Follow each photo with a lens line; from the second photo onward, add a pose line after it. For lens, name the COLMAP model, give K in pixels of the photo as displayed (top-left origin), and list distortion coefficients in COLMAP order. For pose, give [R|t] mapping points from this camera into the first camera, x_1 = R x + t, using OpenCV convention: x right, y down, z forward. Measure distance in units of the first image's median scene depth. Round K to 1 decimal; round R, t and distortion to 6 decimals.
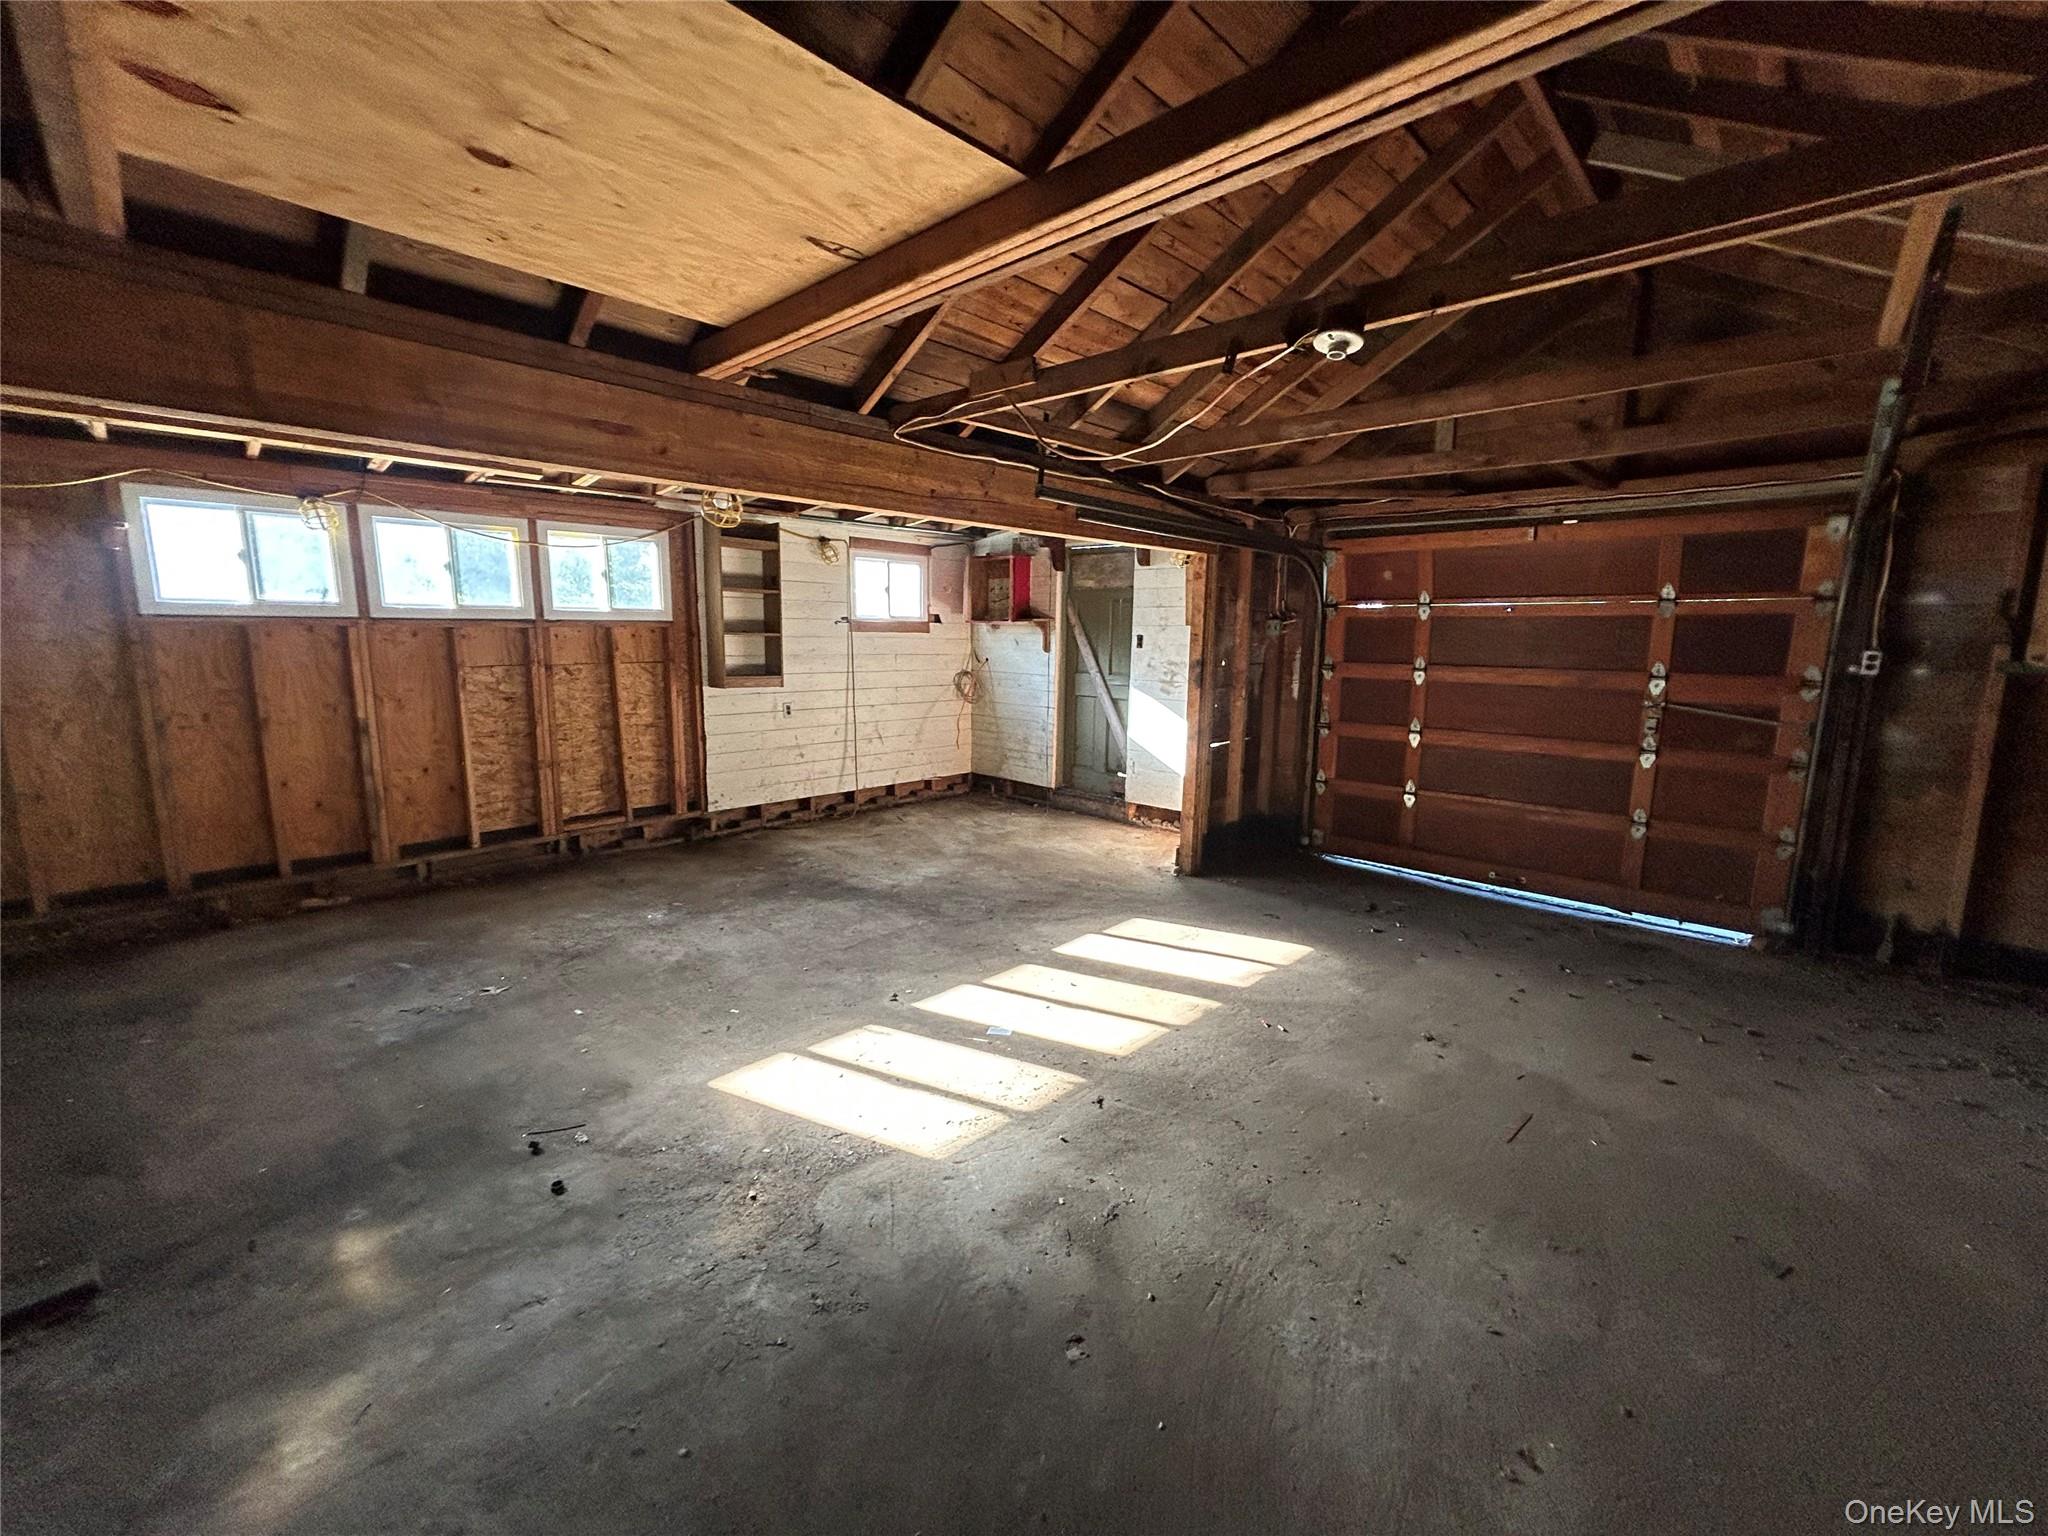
lens RADIAL K [[827.8, 0, 1028.7], [0, 827.8, 765.3], [0, 0, 1]] dist [-0.002999, 0.001553]
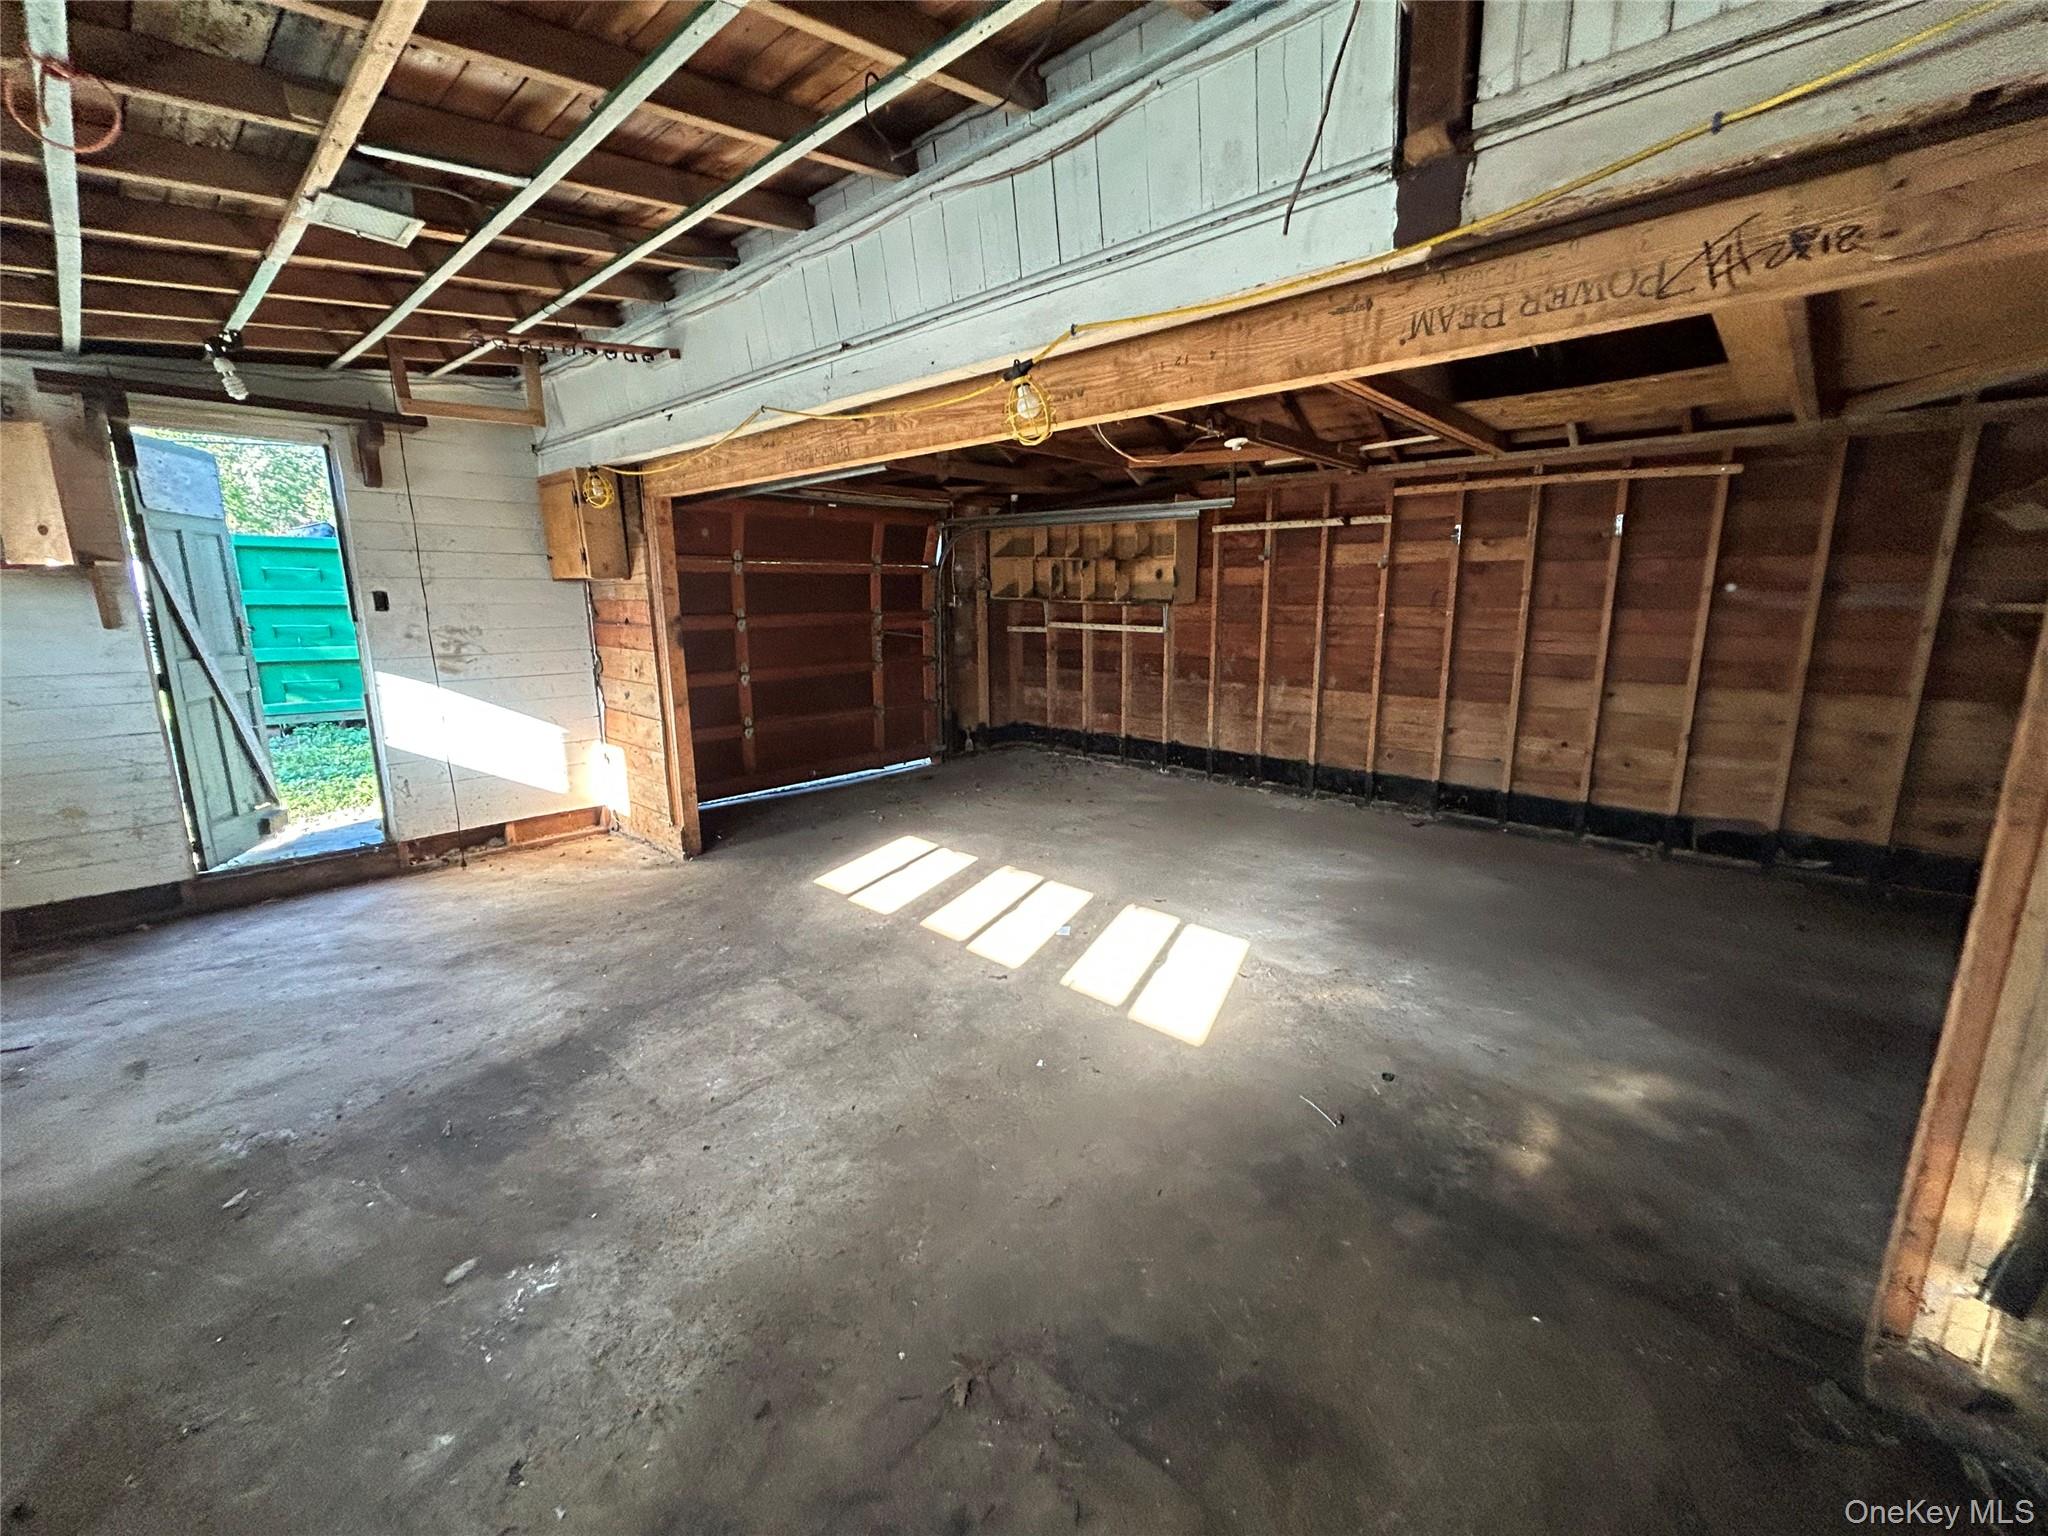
lens RADIAL K [[827.8, 0, 1028.2], [0, 827.8, 764.2], [0, 0, 1]] dist [-0.002999, 0.001553]
pose [[-0.015772, -0.213885, 0.976732, -0.933860], [0.162087, 0.963385, 0.213580, -0.135641], [-0.986650, 0.161684, 0.019474, 0.823711]]
